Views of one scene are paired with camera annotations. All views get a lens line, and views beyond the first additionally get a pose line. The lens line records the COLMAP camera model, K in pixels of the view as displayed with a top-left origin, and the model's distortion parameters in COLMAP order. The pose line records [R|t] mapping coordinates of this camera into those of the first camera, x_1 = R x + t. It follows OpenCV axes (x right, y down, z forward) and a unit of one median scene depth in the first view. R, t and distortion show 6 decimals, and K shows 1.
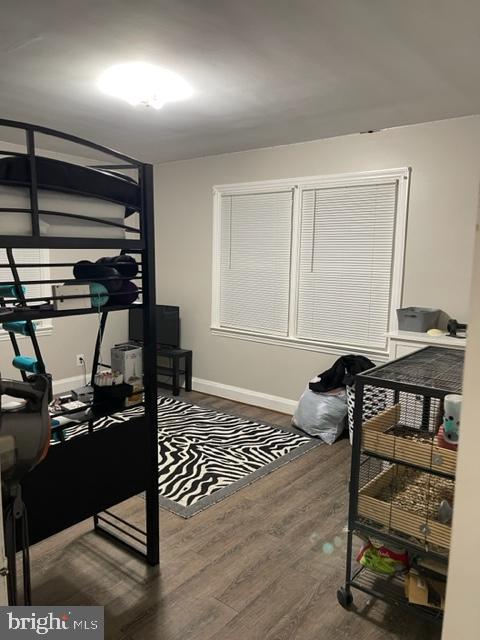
lens RADIAL K [[485.7, 0, 239.0], [0, 485.7, 320.7], [0, 0, 1]] dist [0.064313, -0.069601]
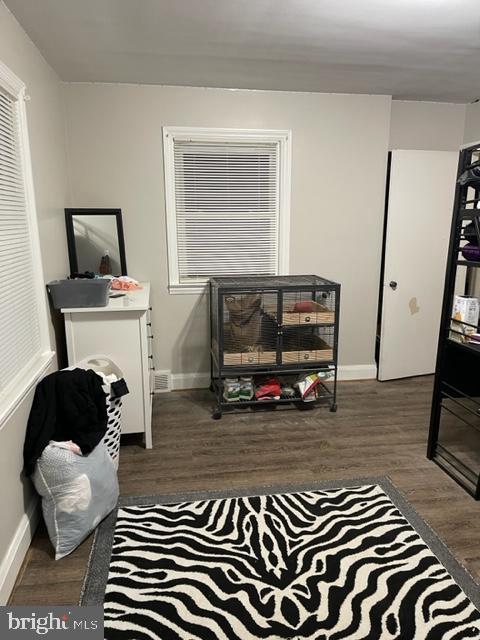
lens RADIAL K [[485.7, 0, 241.3], [0, 485.7, 321.5], [0, 0, 1]] dist [0.064313, -0.069601]
pose [[-0.740721, -0.170530, 0.649810, -0.376509], [0.069868, 0.942448, 0.326971, -0.205072], [-0.668170, 0.287595, -0.686176, 1.365186]]
